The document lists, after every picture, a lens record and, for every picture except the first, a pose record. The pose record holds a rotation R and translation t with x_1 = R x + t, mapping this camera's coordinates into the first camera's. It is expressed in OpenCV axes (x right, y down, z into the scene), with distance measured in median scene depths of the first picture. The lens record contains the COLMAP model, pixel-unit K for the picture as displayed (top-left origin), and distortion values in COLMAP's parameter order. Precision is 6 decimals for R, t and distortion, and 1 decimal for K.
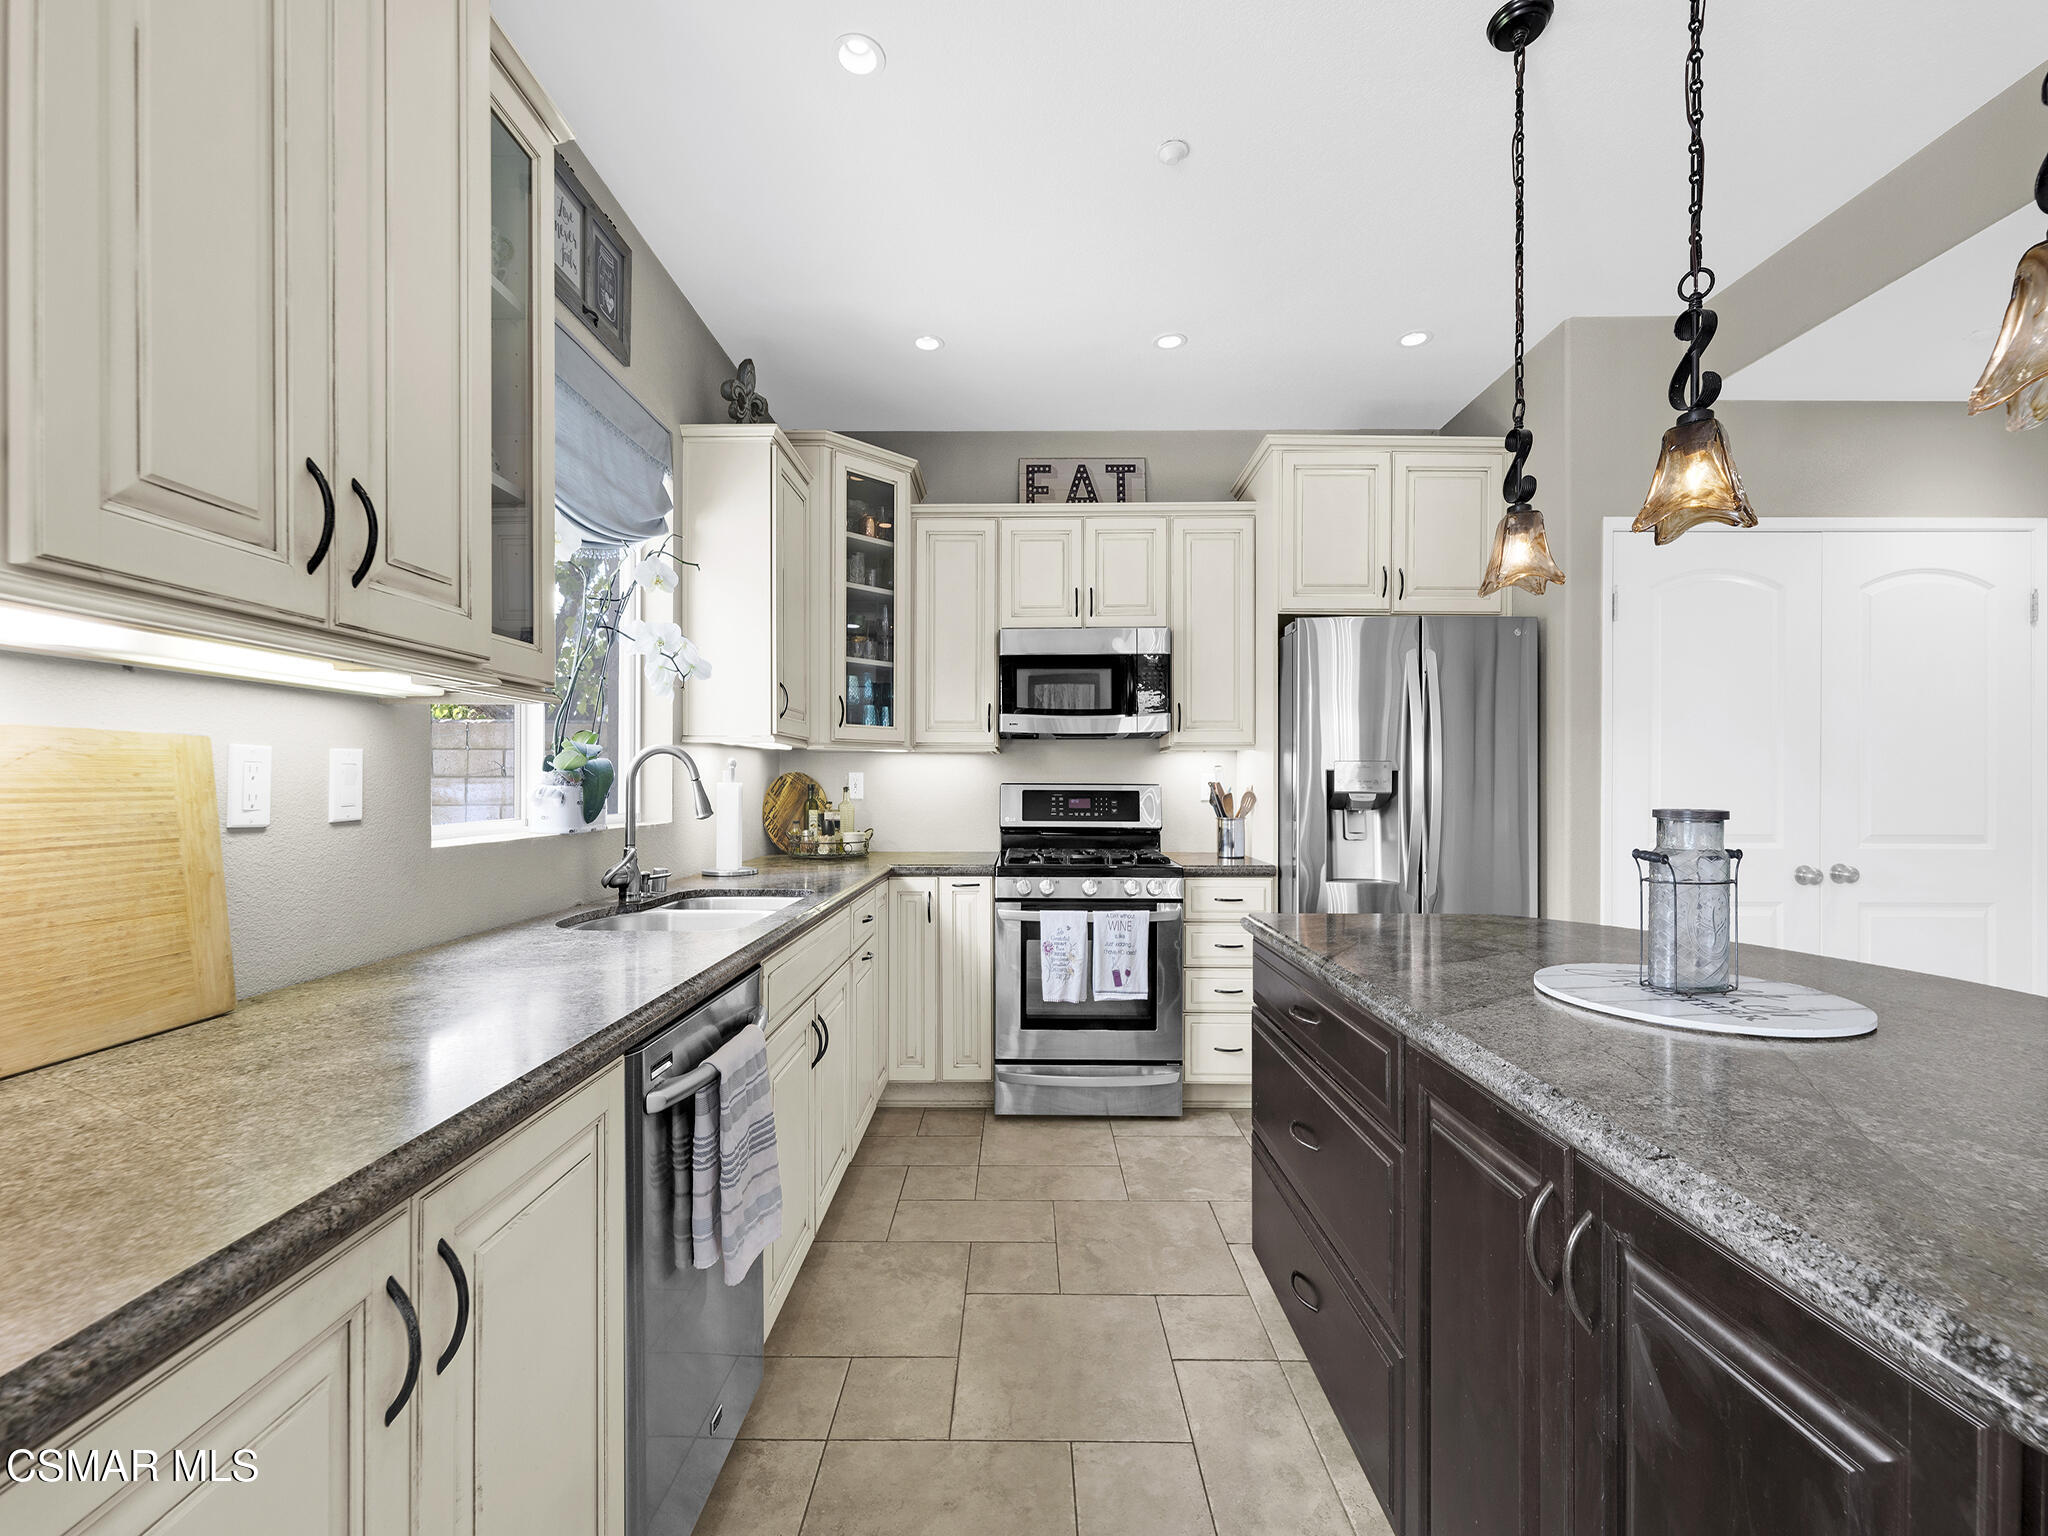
lens RADIAL K [[919.7, 0, 988.0], [0, 919.7, 776.4], [0, 0, 1]] dist [0.001750, 0.000340]
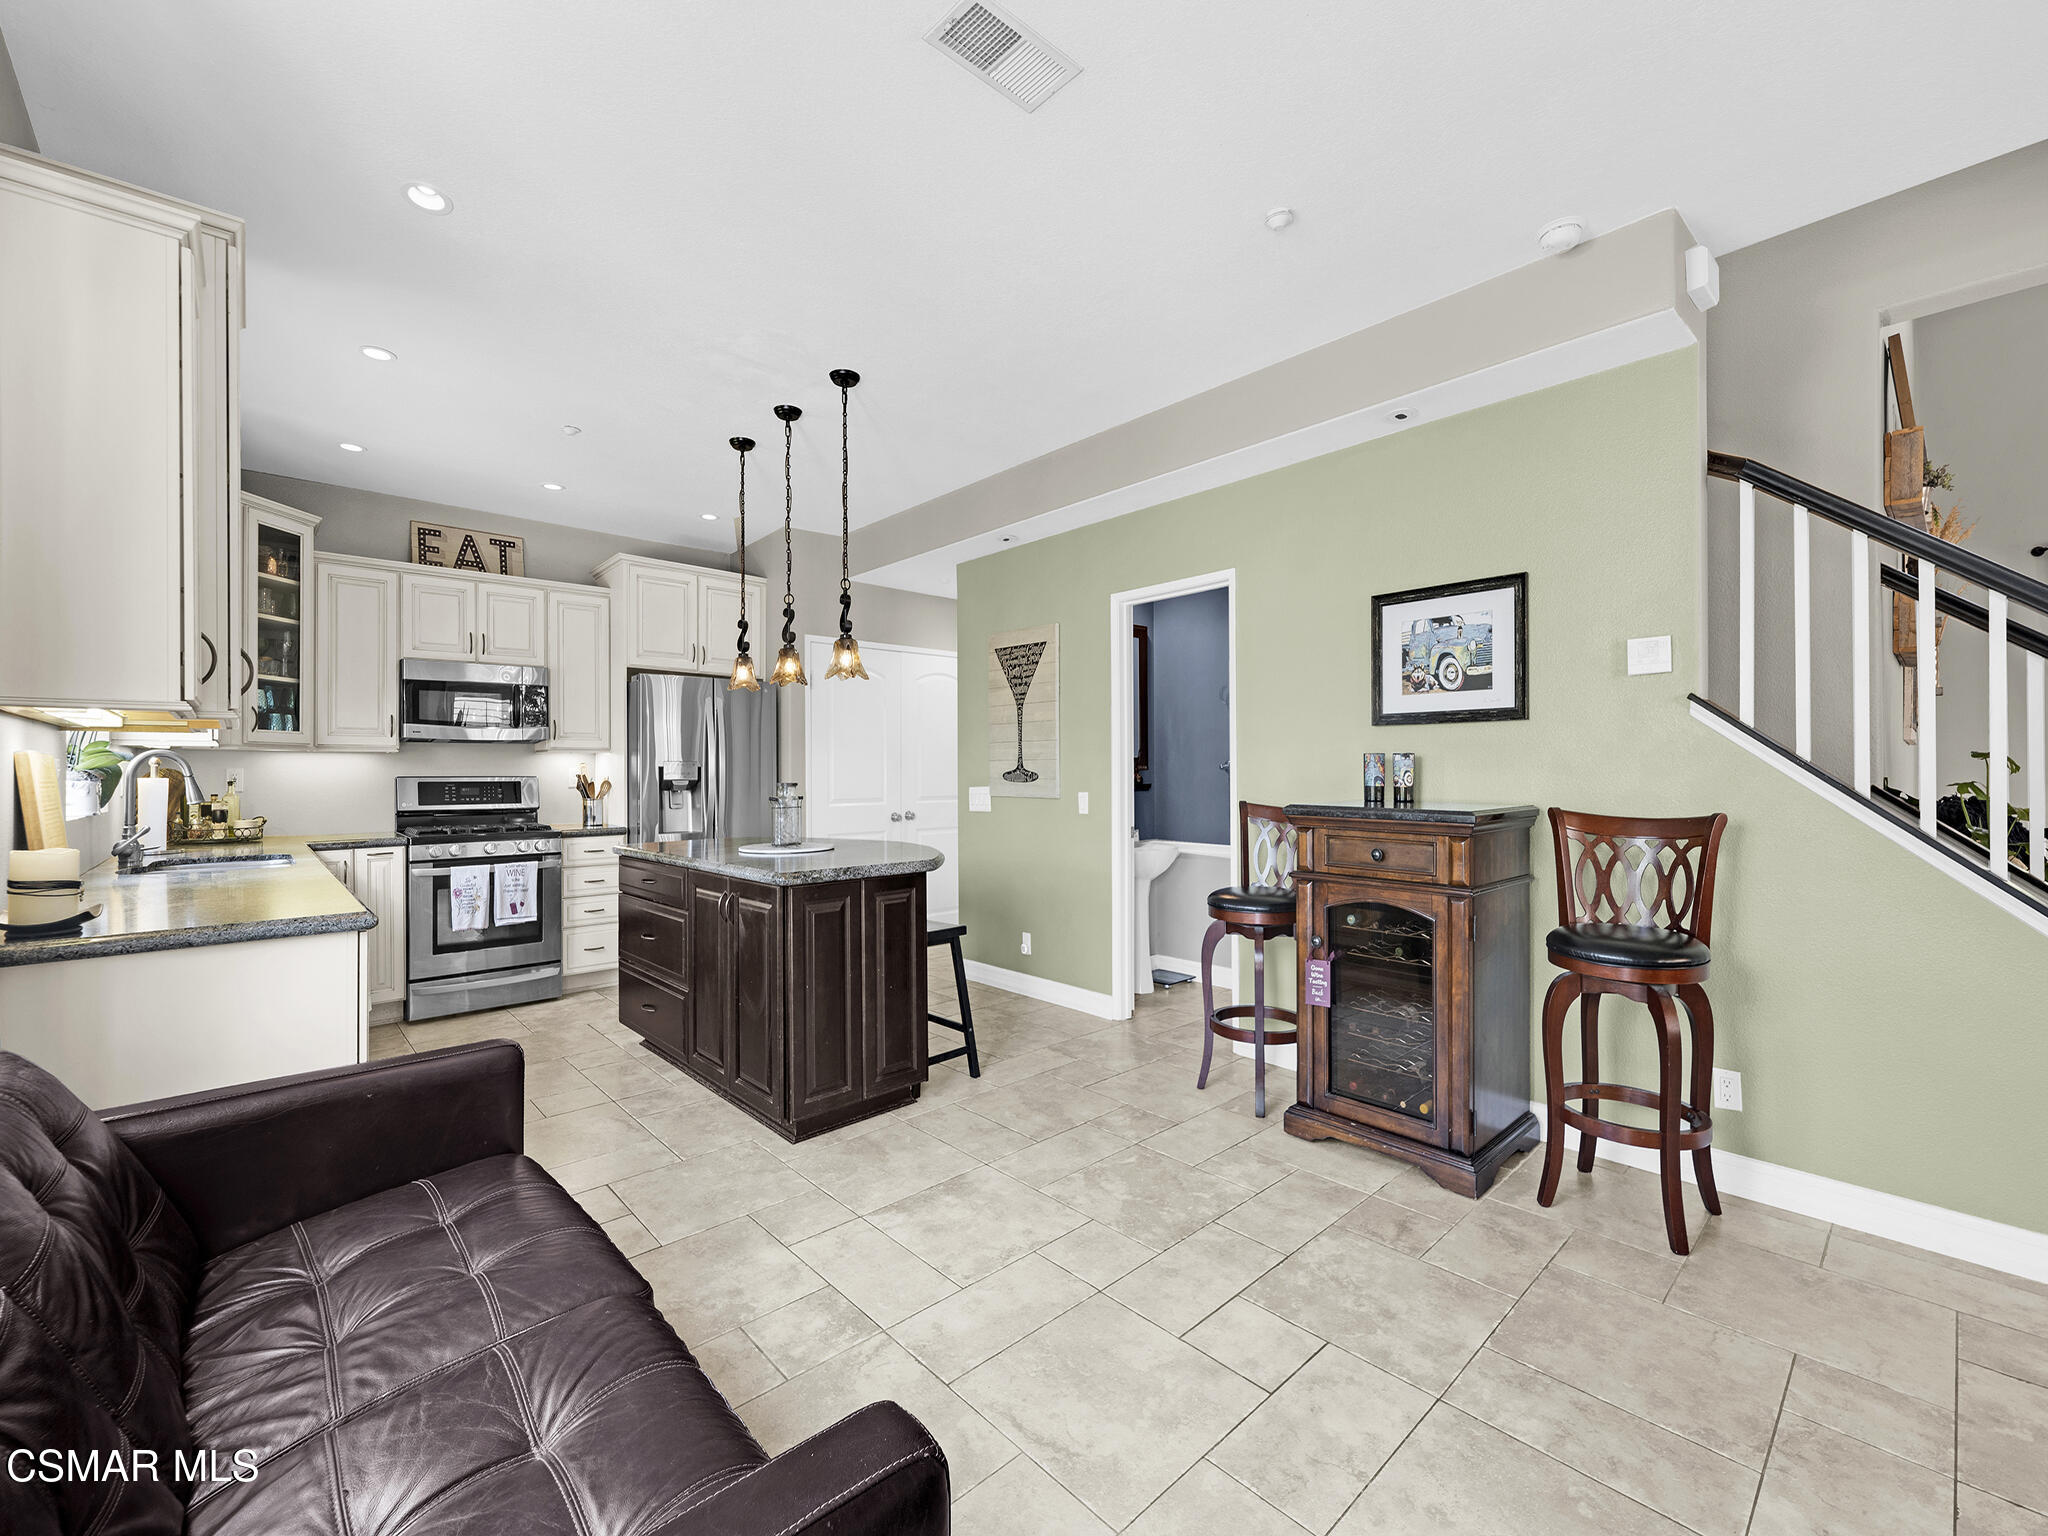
lens RADIAL K [[849.5, 0, 1025.3], [0, 849.5, 770.6], [0, 0, 1]] dist [0.001864, -0.000312]
pose [[0.726196, -0.003867, 0.687477, -0.188562], [0.002663, 0.999992, 0.002813, -0.002137], [-0.687483, -0.000212, 0.726200, -0.520116]]
